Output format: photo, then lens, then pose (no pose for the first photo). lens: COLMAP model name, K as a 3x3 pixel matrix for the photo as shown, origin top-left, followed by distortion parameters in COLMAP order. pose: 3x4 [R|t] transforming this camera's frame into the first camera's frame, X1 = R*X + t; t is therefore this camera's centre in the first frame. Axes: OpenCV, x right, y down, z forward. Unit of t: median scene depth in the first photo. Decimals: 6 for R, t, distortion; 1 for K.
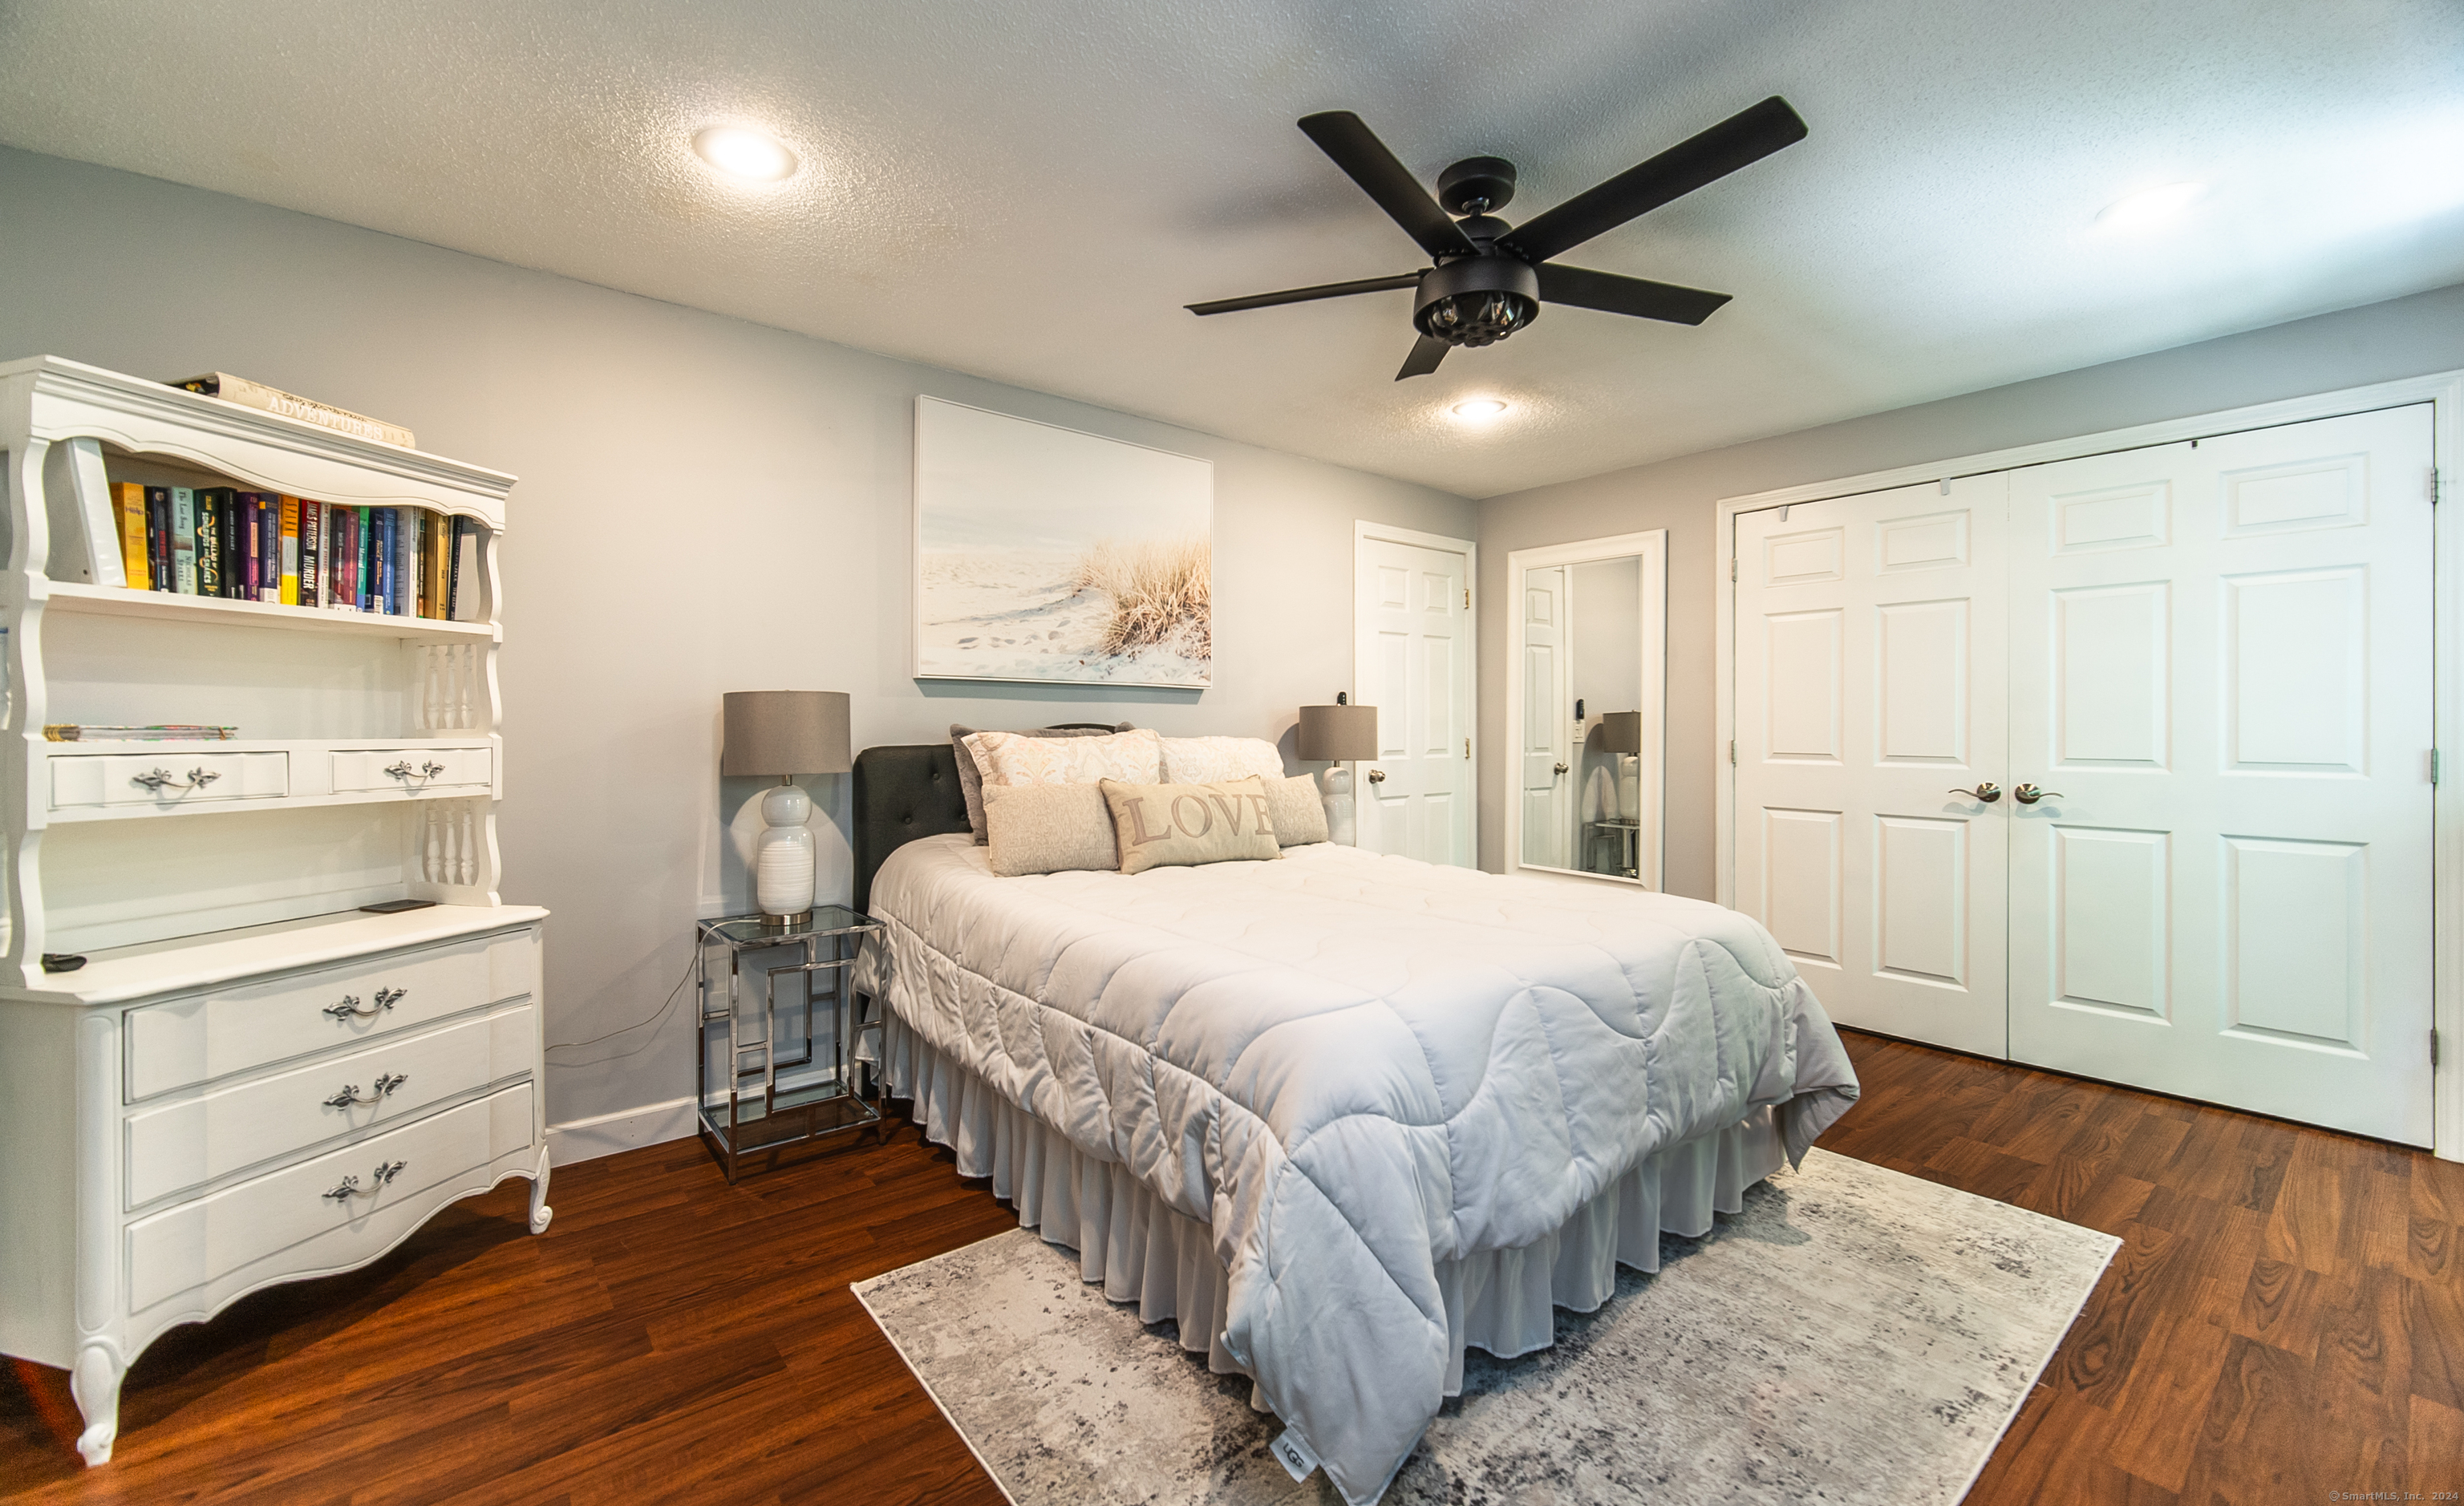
lens RADIAL K [[964.3, 0, 1231.5], [0, 964.3, 738.4], [0, 0, 1]] dist [-0.001391, 0.000207]
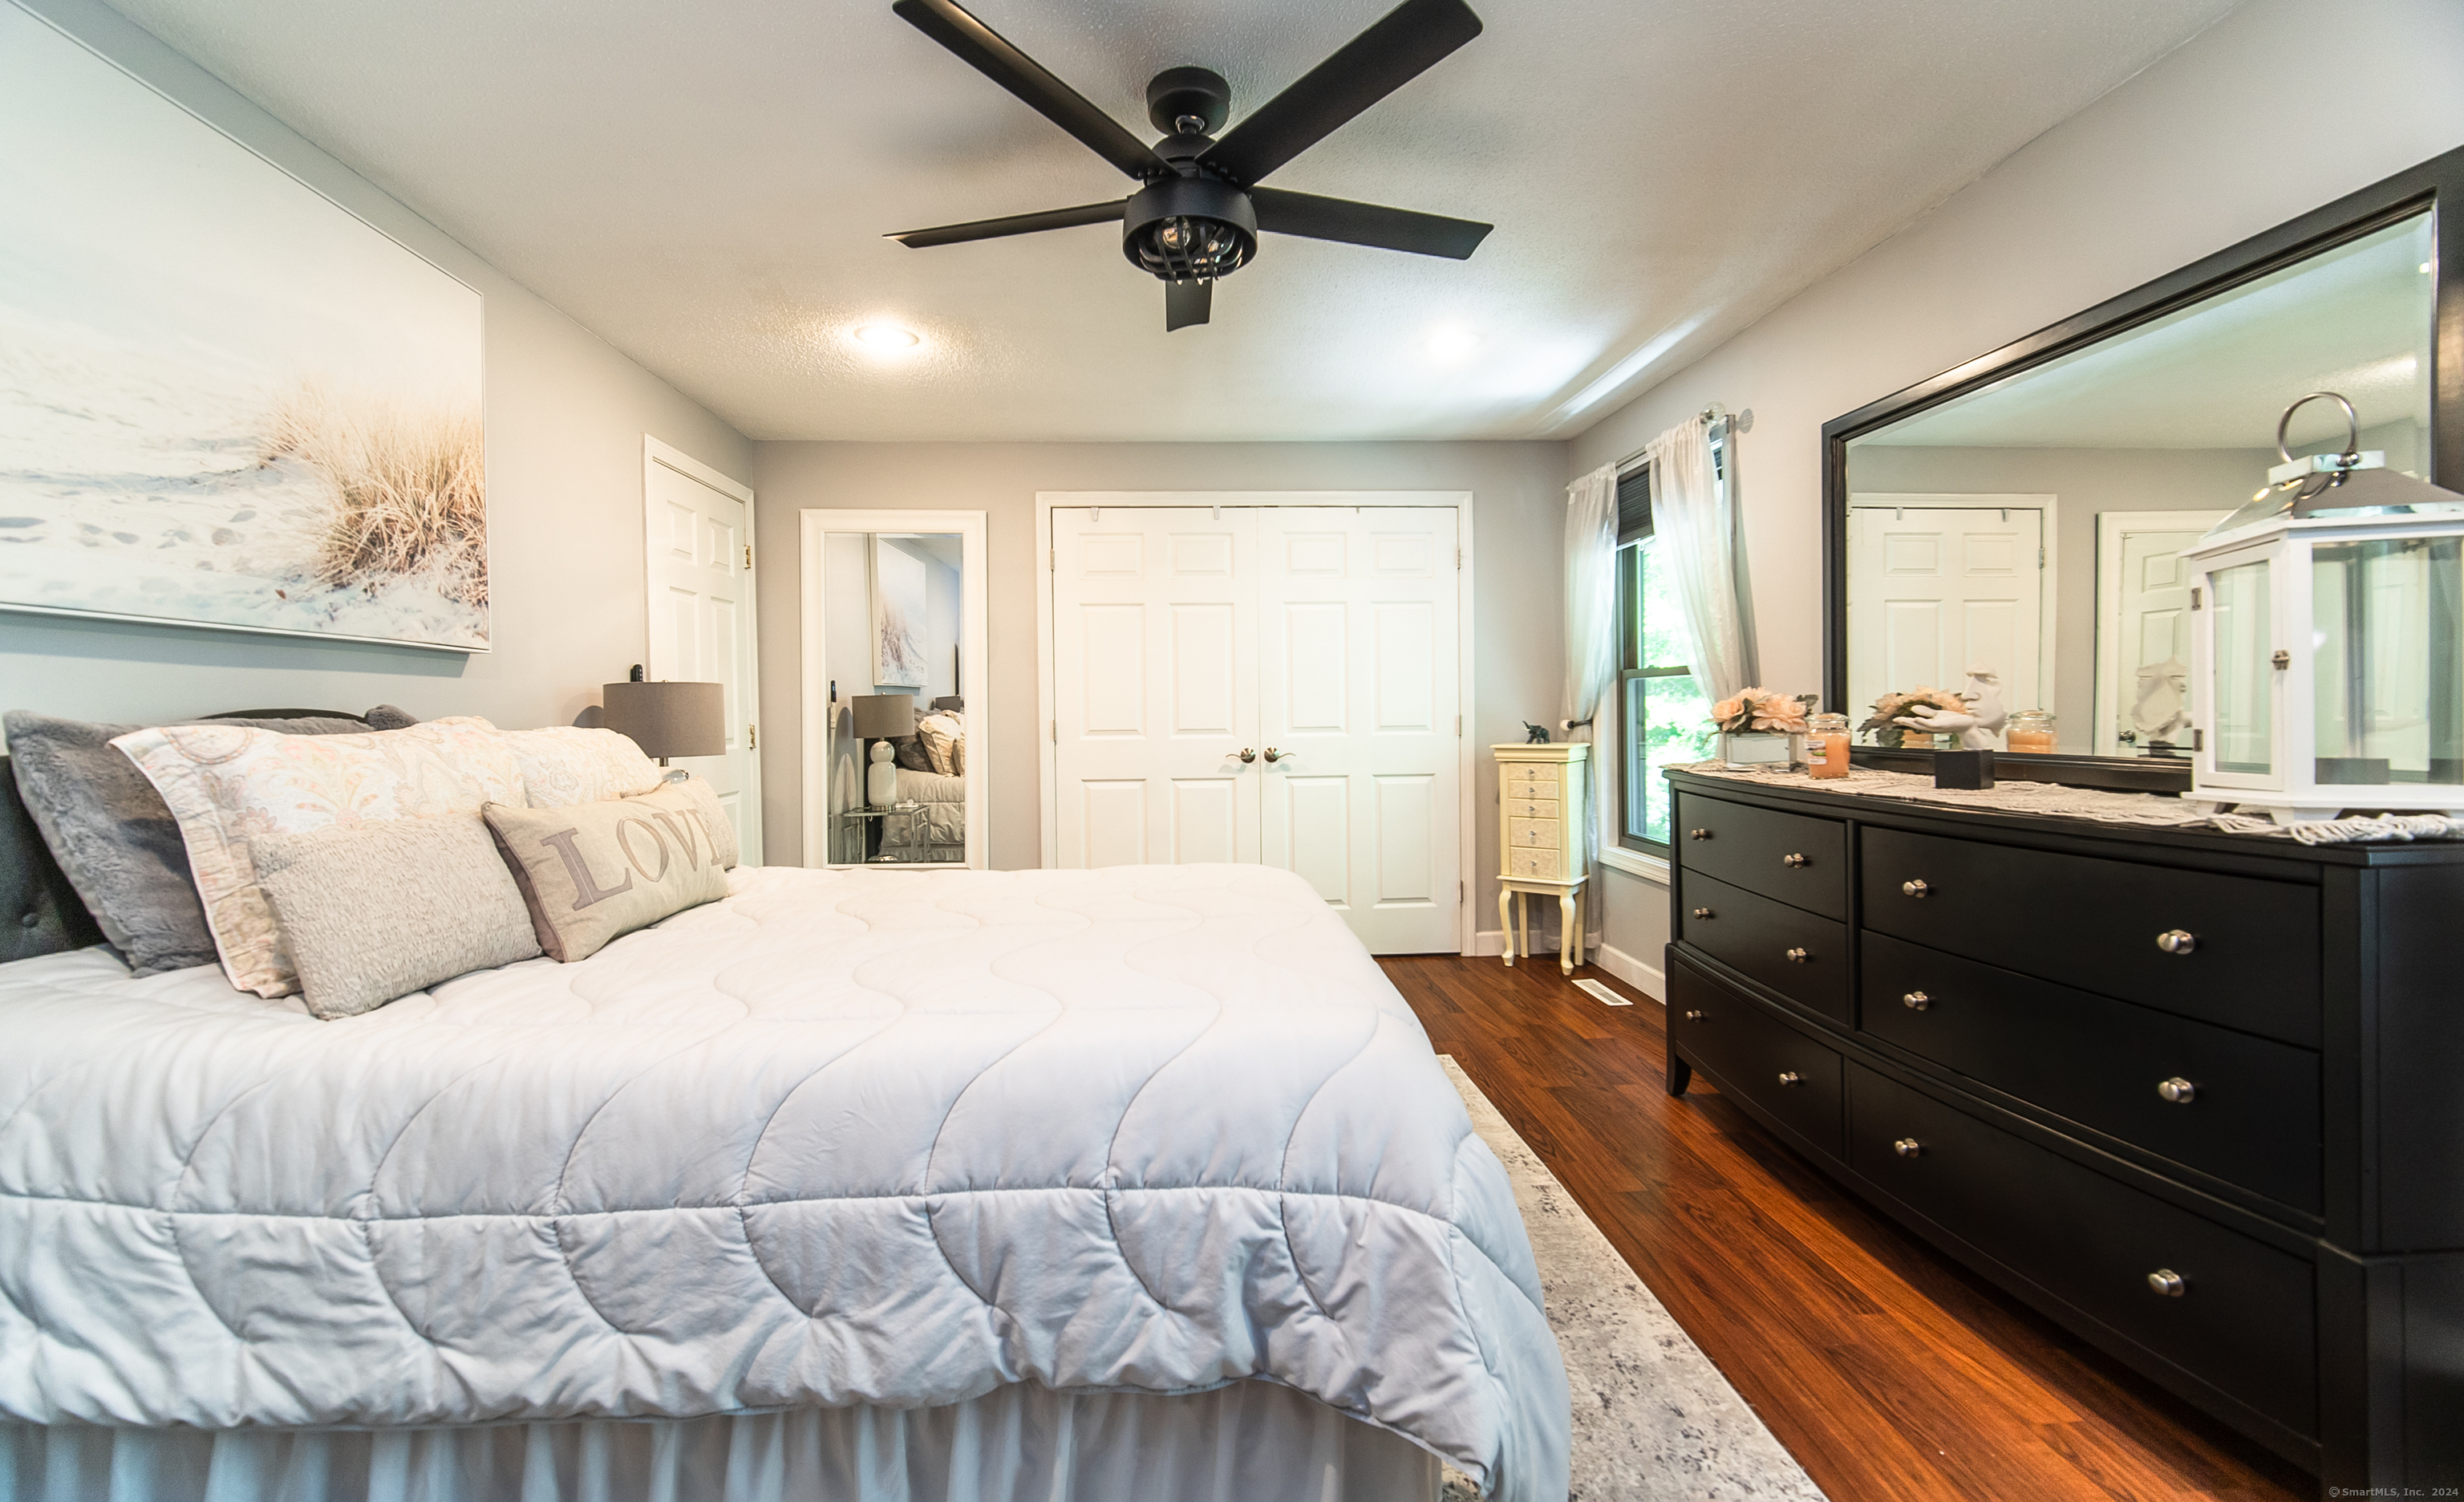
lens RADIAL K [[964.6, 0, 1223.8], [0, 964.6, 732.3], [0, 0, 1]] dist [-0.001391, 0.000207]
pose [[0.592143, -0.028594, 0.805326, -0.278661], [0.021455, 0.999575, 0.019715, -0.001468], [-0.805547, 0.005604, 0.592505, 0.262323]]
